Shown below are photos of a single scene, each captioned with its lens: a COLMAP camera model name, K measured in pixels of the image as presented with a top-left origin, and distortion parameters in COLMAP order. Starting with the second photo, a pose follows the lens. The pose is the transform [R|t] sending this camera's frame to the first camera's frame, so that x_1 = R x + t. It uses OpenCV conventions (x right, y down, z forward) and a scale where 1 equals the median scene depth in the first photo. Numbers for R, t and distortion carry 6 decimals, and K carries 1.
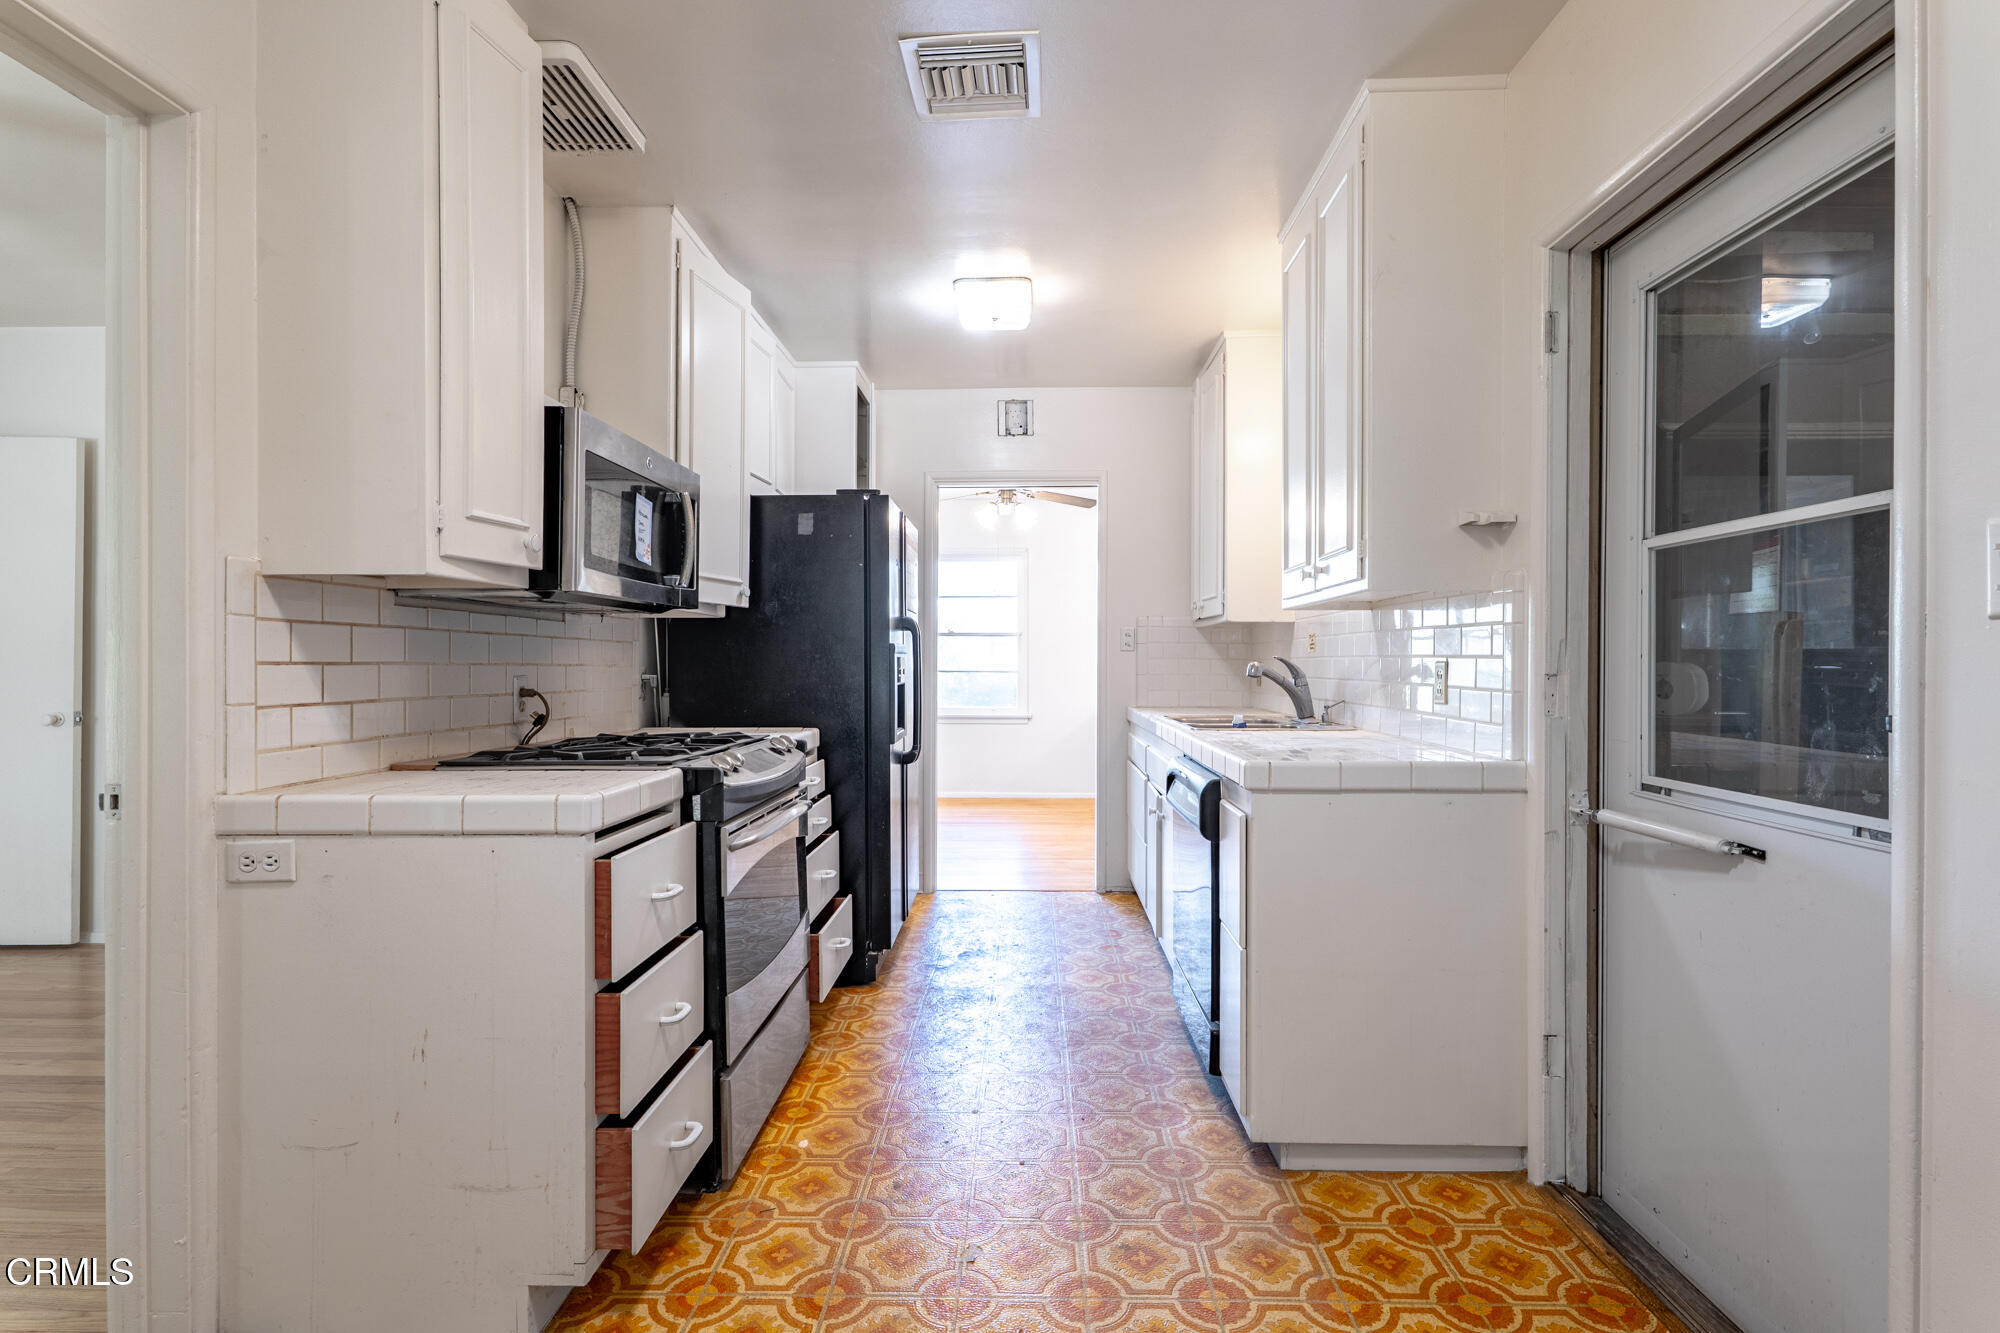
lens RADIAL K [[922.1, 0, 1003.8], [0, 922.1, 665.1], [0, 0, 1]] dist [0.001101, 0.002390]
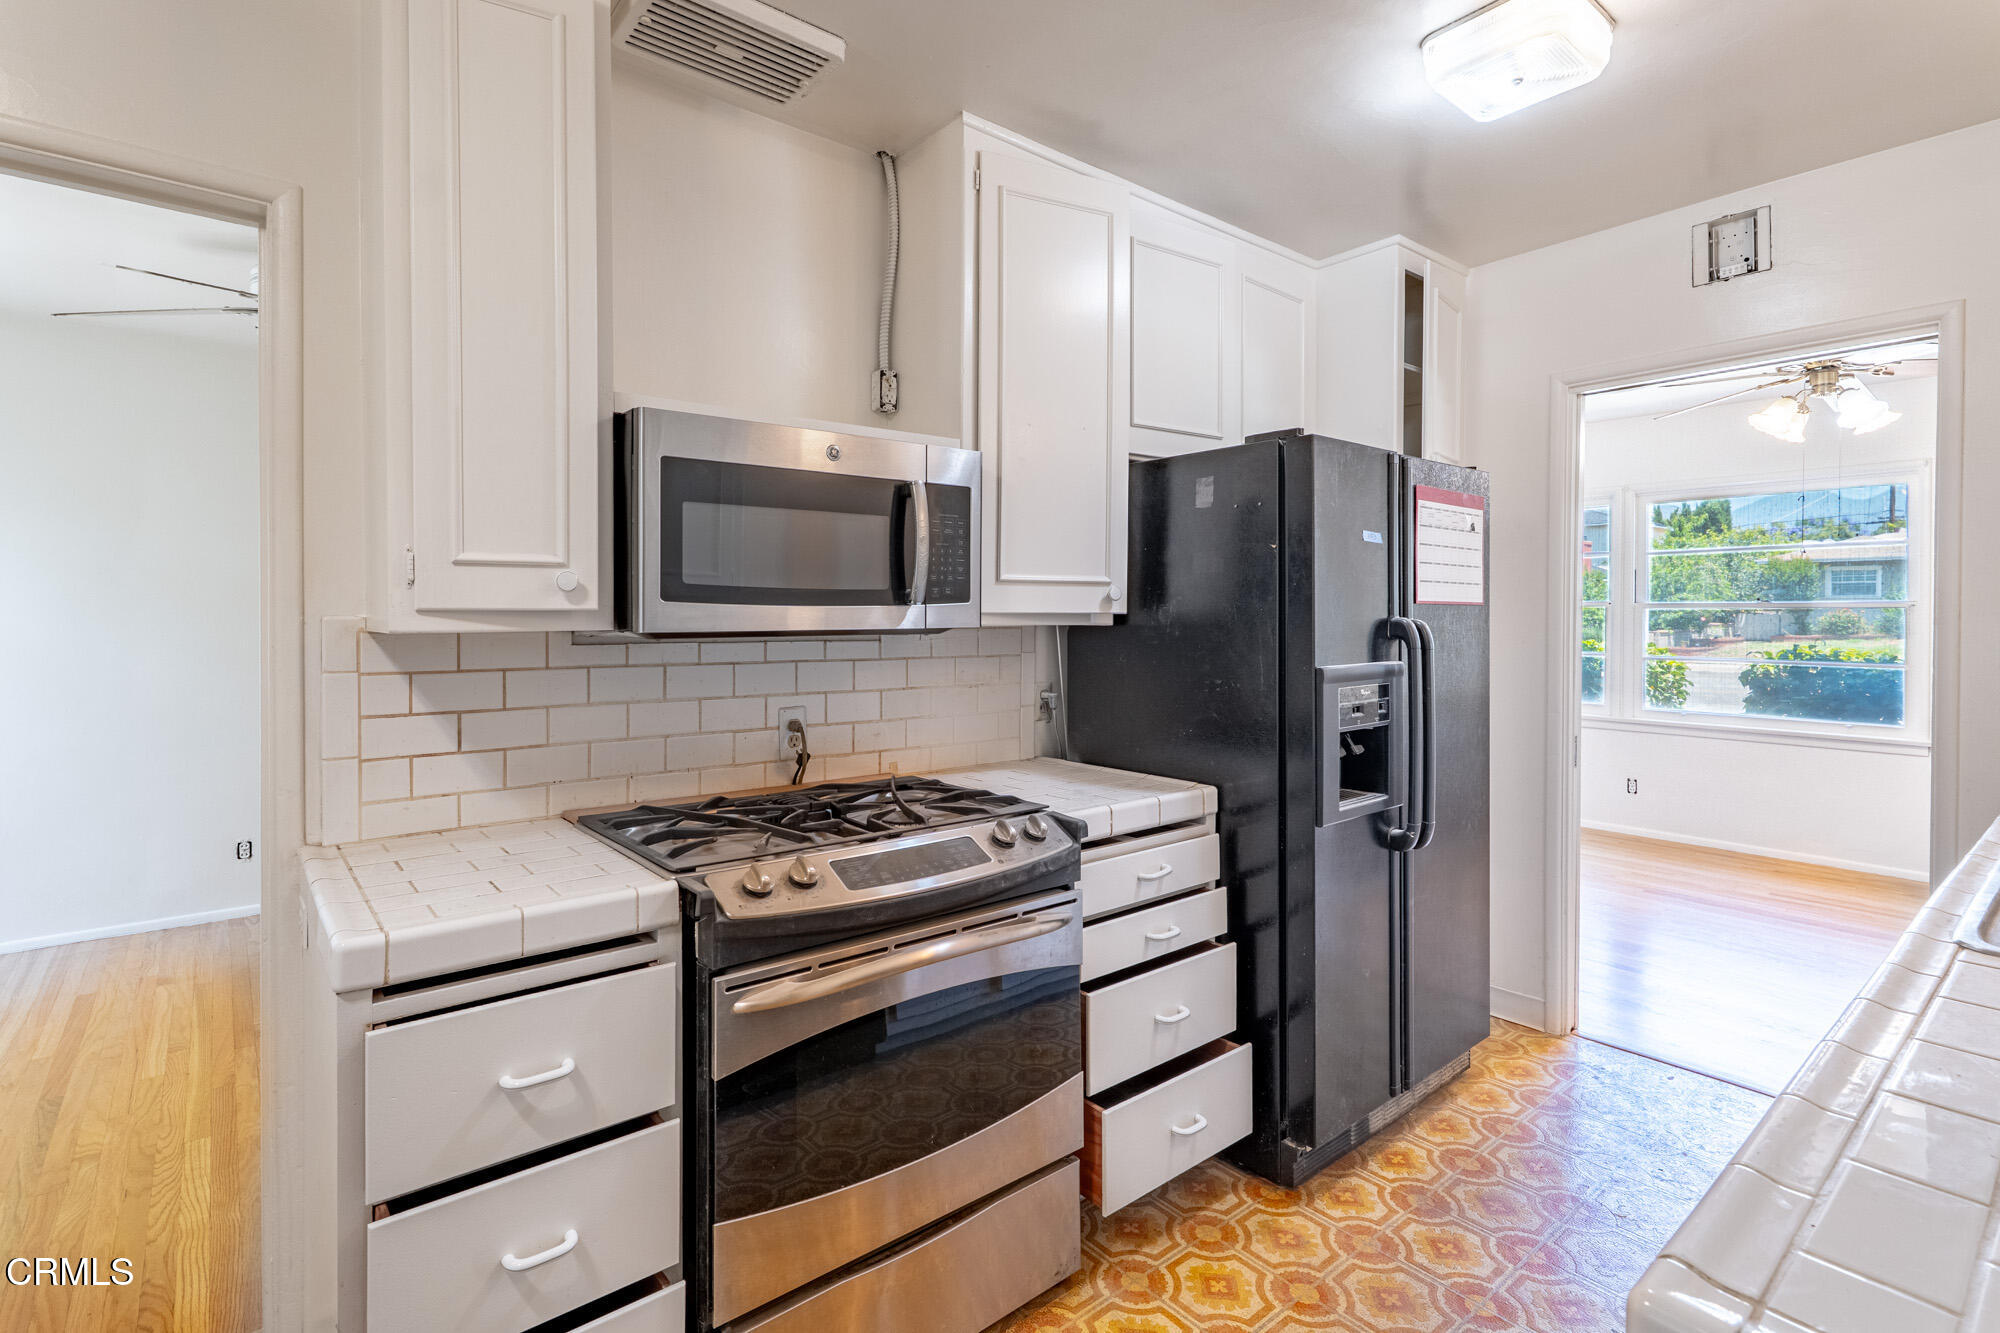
lens RADIAL K [[922.1, 0, 994.4], [0, 922.1, 624.8], [0, 0, 1]] dist [0.001101, 0.002390]
pose [[0.655122, 0.009512, -0.755463, 0.277165], [-0.005264, 0.999954, 0.008025, -0.075615], [0.755505, -0.001281, 0.655142, 0.552475]]
